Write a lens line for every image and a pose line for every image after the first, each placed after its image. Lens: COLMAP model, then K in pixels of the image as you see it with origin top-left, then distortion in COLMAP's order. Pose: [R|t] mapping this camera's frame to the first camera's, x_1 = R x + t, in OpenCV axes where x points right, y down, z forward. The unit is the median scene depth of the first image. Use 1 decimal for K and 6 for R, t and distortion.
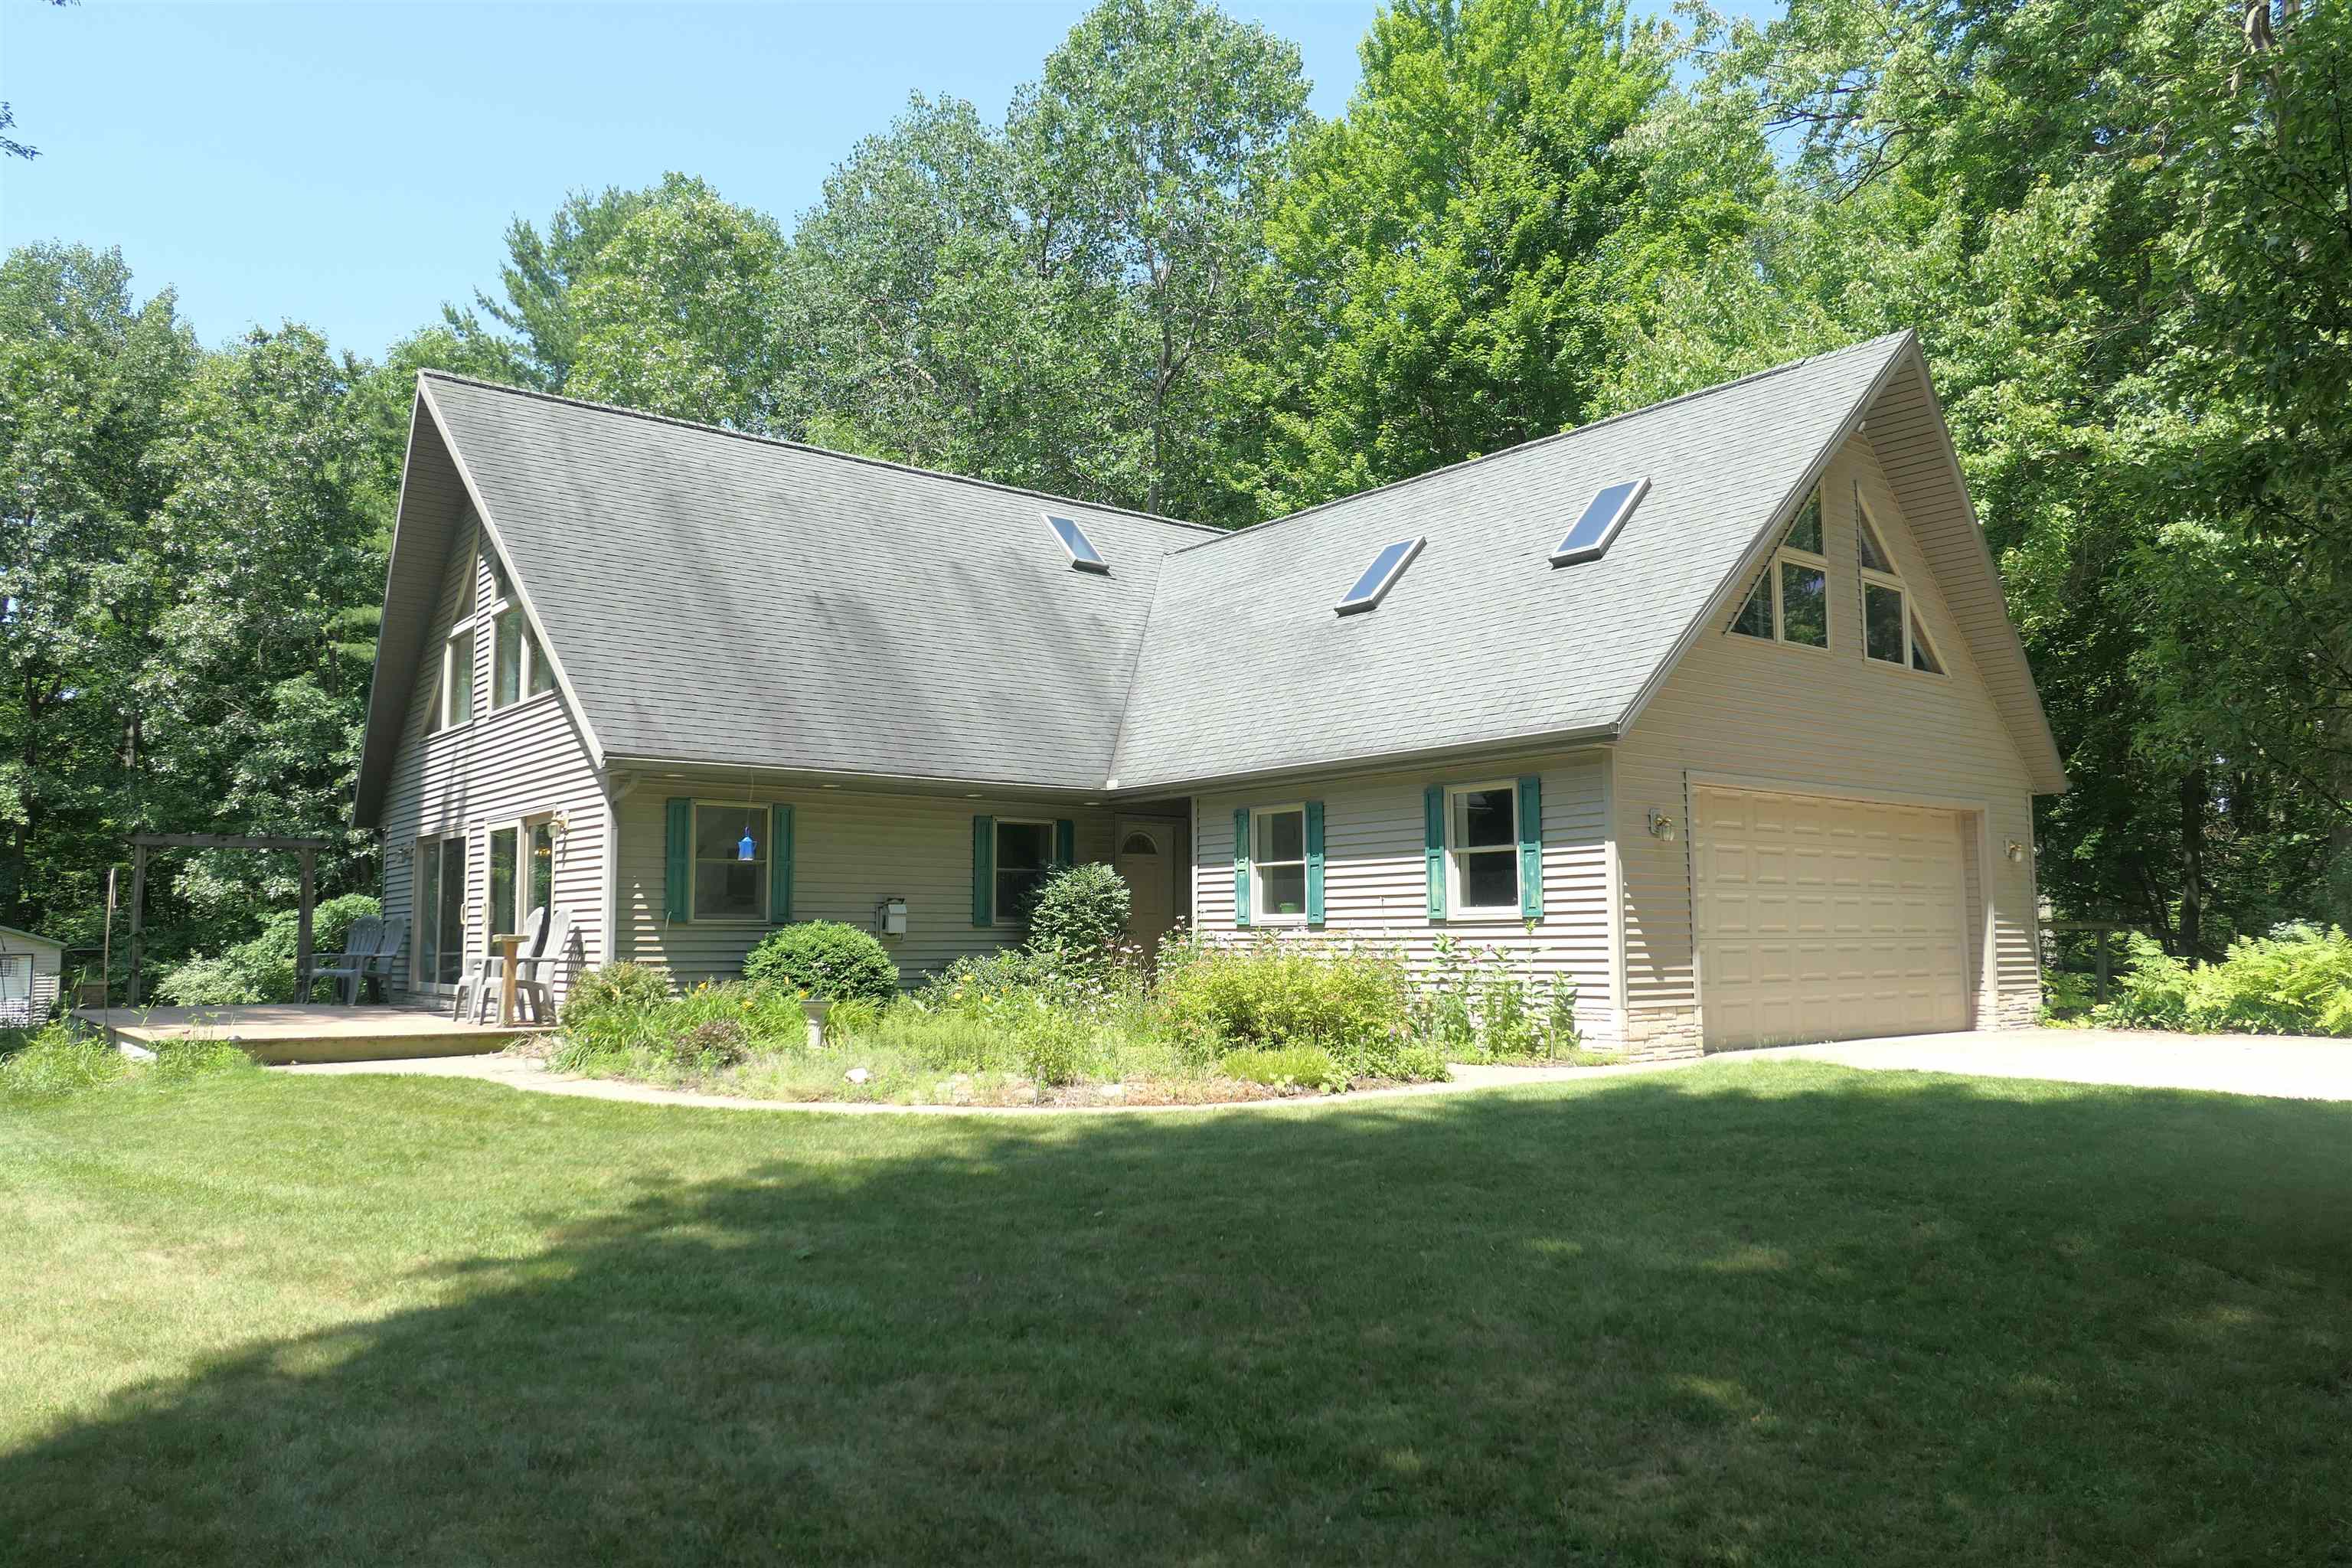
lens RADIAL K [[1639.7, 0, 1176.8], [0, 1639.7, 776.4], [0, 0, 1]] dist [-0.021868, 0.013286]
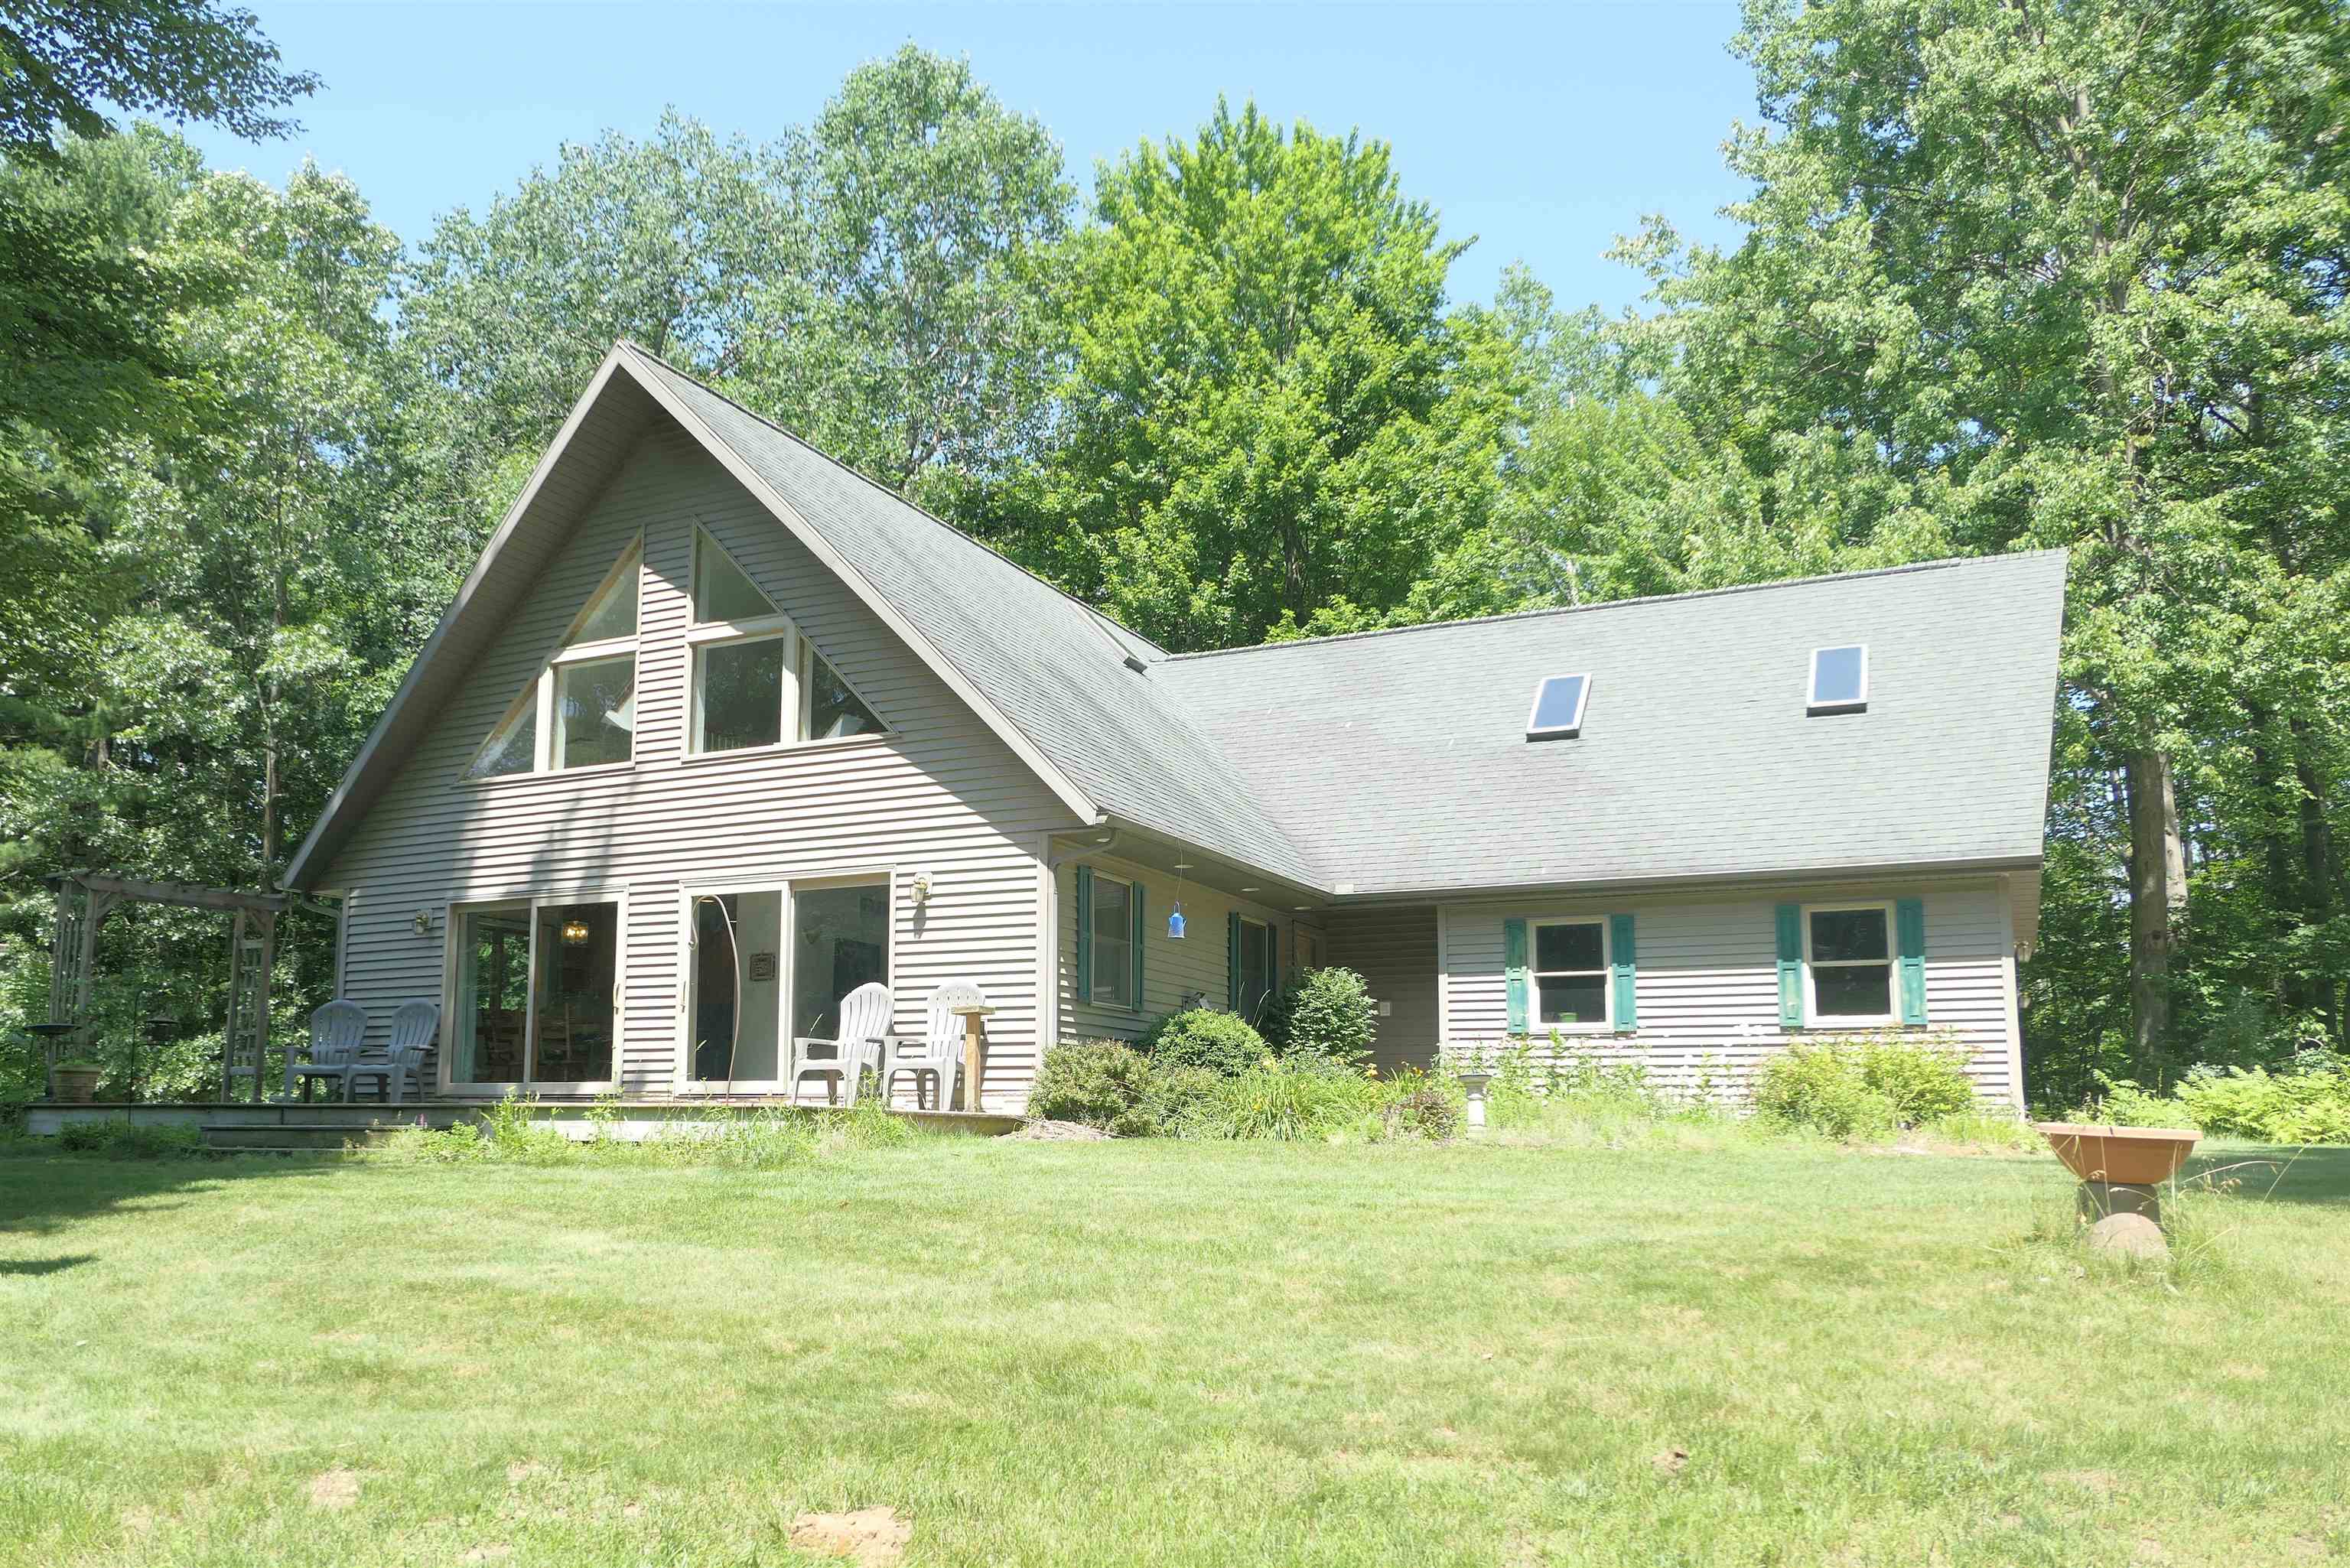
lens RADIAL K [[1790.7, 0, 1180.0], [0, 1790.7, 794.2], [0, 0, 1]] dist [0.006224, -0.002307]
pose [[0.918633, 0.085520, 0.385745, -0.594150], [-0.054248, 0.994348, -0.091259, 0.055998], [-0.391369, 0.062908, 0.918081, 0.052733]]
